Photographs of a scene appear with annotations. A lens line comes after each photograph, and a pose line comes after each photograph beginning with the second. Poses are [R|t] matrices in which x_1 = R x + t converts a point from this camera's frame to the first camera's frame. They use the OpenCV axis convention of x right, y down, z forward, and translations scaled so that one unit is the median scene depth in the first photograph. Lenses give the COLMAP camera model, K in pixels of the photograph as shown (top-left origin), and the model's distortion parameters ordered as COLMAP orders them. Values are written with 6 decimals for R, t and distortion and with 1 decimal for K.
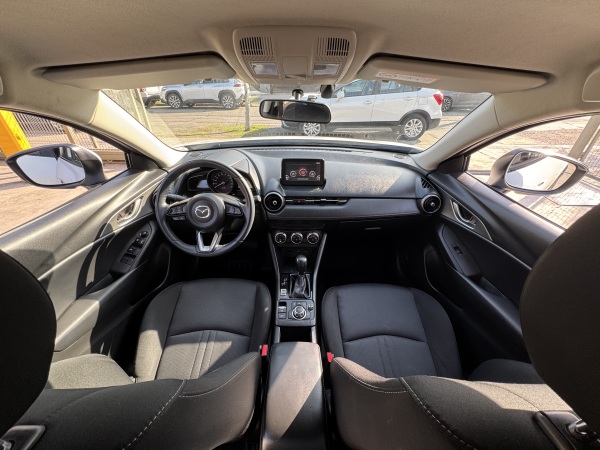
lens RADIAL K [[241.2, 0, 300.0], [0, 241.2, 225.0], [0, 0, 1]] dist [-0.001856, -0.000294]
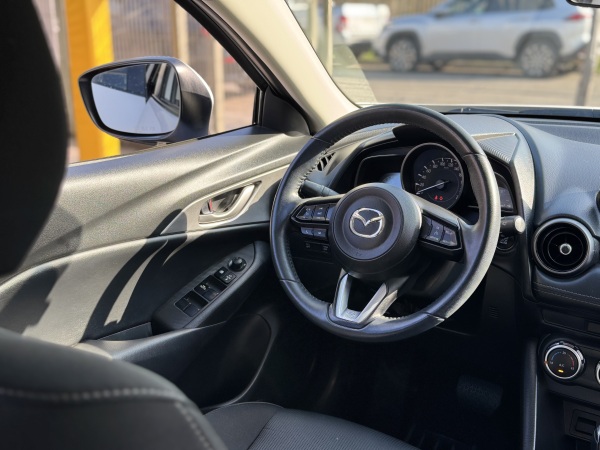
lens RADIAL K [[723.5, 0, 300.0], [0, 723.5, 225.0], [0, 0, 1]] dist [0.079495, -0.056702]
pose [[0.836158, 0.149694, -0.527667, 0.139644], [-0.285620, 0.940140, -0.185895, 0.198072], [0.468254, 0.306150, 0.828861, -0.059343]]
